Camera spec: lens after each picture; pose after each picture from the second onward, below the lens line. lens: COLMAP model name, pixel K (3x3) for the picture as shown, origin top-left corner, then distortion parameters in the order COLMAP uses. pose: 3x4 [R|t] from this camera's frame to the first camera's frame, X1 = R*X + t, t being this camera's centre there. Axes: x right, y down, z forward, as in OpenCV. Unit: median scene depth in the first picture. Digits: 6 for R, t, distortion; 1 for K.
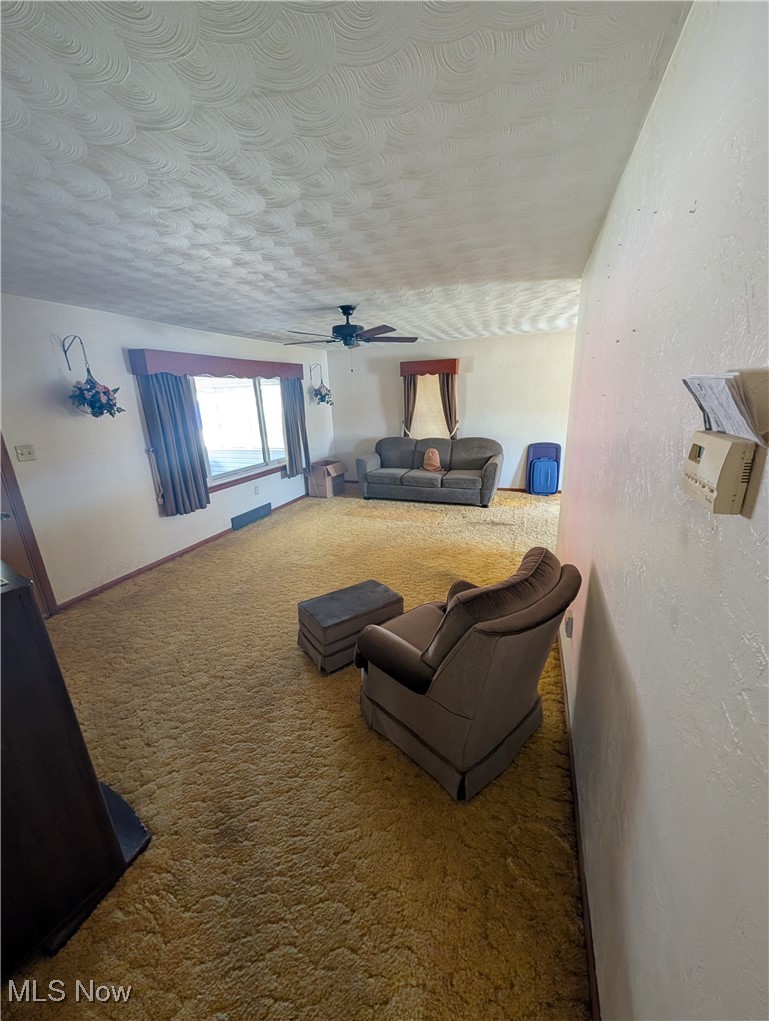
lens RADIAL K [[391.7, 0, 386.4], [0, 391.7, 517.9], [0, 0, 1]] dist [0.000062, -0.000020]
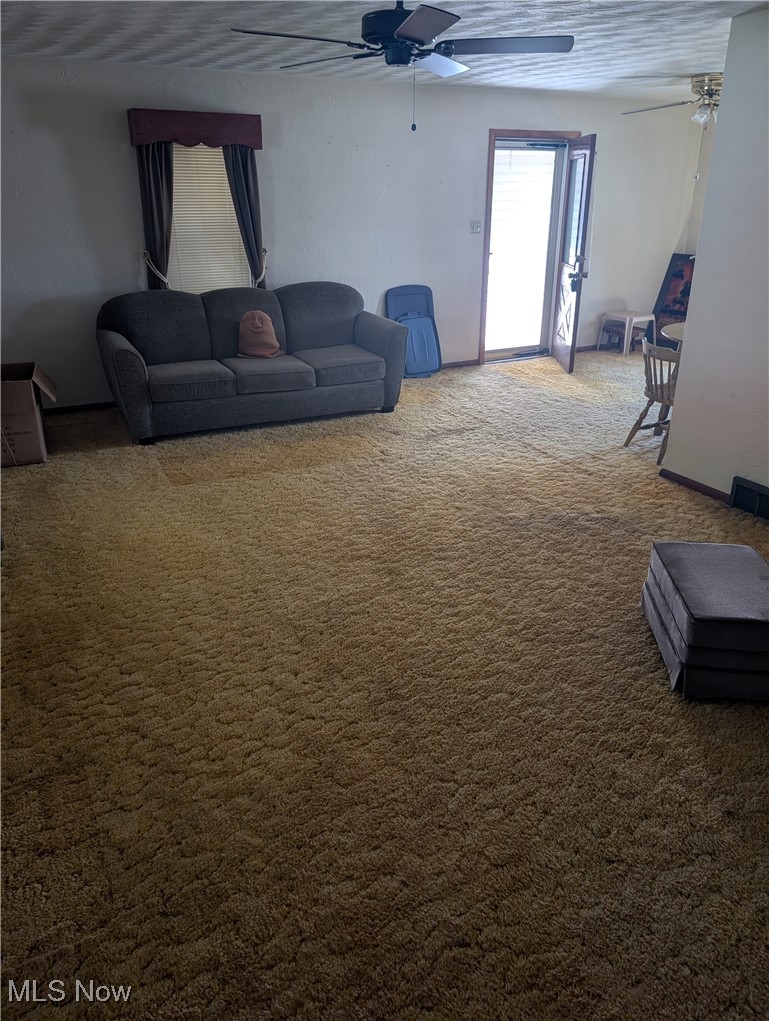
lens RADIAL K [[746.8, 0, 383.5], [0, 746.8, 507.4], [0, 0, 1]] dist [0.018931, 0.001342]
pose [[0.651780, -0.257411, 0.713388, -0.491418], [0.199914, 0.965684, 0.165798, -0.065846], [-0.731585, 0.034552, 0.680874, 0.277864]]
